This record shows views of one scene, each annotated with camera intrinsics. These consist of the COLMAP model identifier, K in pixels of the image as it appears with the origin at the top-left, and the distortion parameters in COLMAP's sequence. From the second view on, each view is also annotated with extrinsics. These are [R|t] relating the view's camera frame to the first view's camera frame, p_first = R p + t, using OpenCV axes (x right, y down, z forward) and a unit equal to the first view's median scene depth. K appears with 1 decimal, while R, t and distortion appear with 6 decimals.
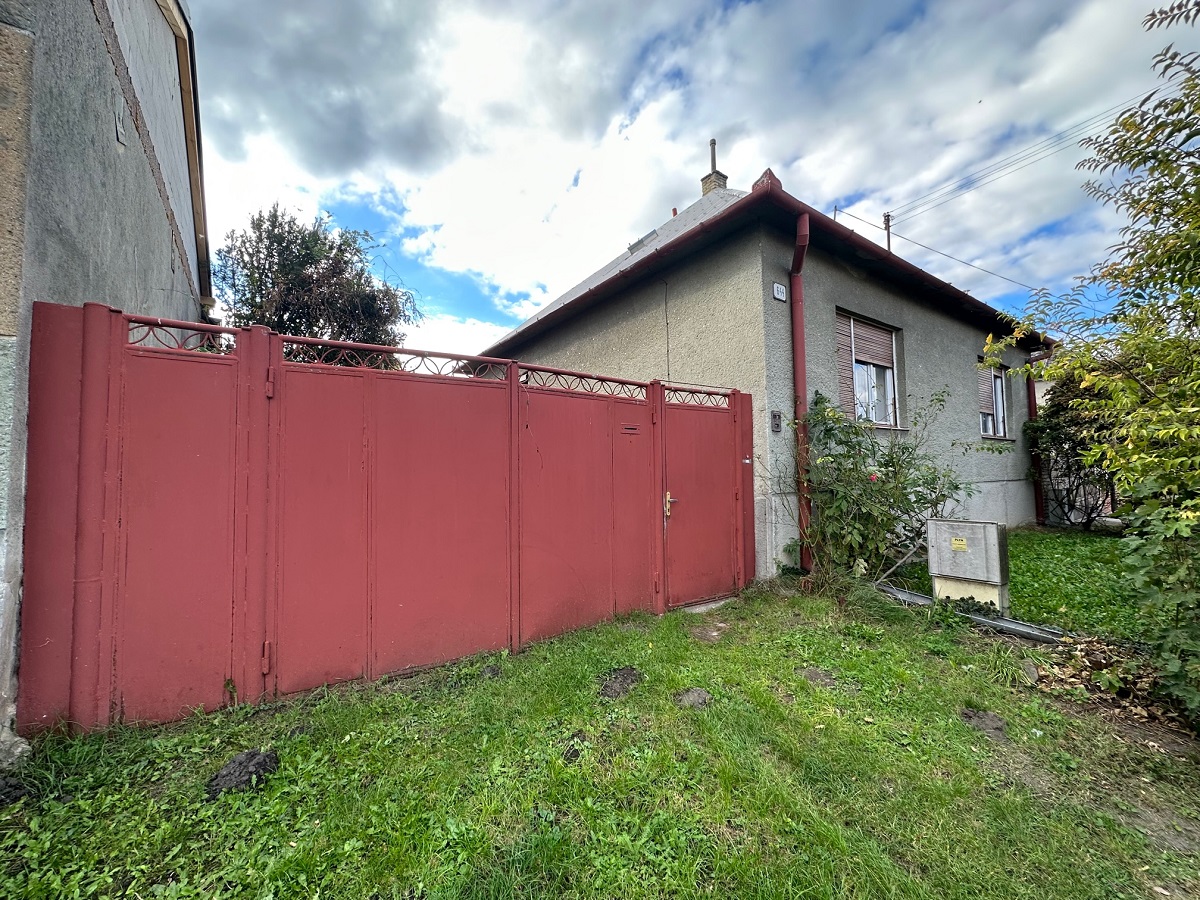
lens RADIAL K [[476.6, 0, 598.1], [0, 476.6, 449.5], [0, 0, 1]] dist [-0.003874, 0.000936]
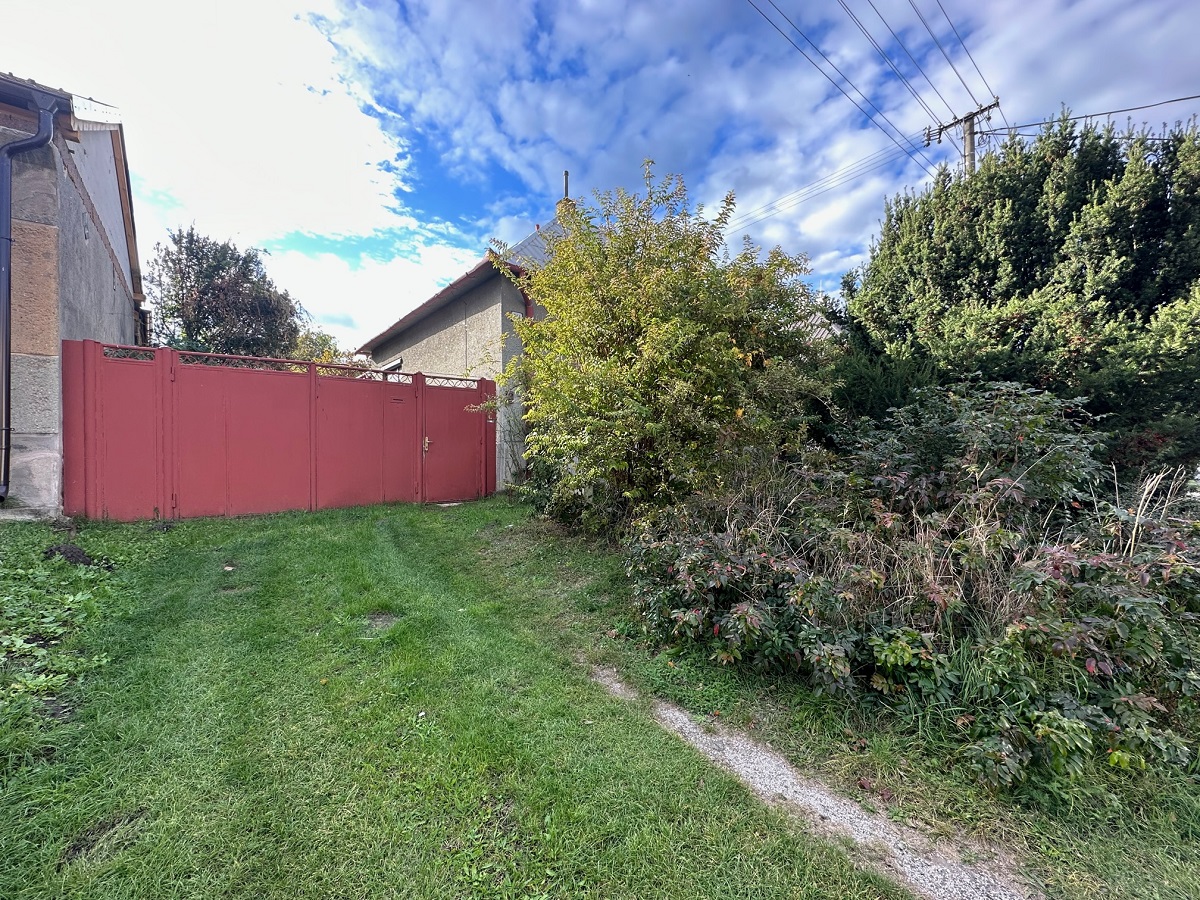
lens RADIAL K [[487.1, 0, 600.0], [0, 487.1, 450.0], [0, 0, 1]] dist [-0.000200, 0.000749]
pose [[0.997840, 0.010433, 0.064863, 0.529687], [-0.013591, 0.998734, 0.048436, 0.033835], [-0.064276, -0.049213, 0.996718, -0.643911]]
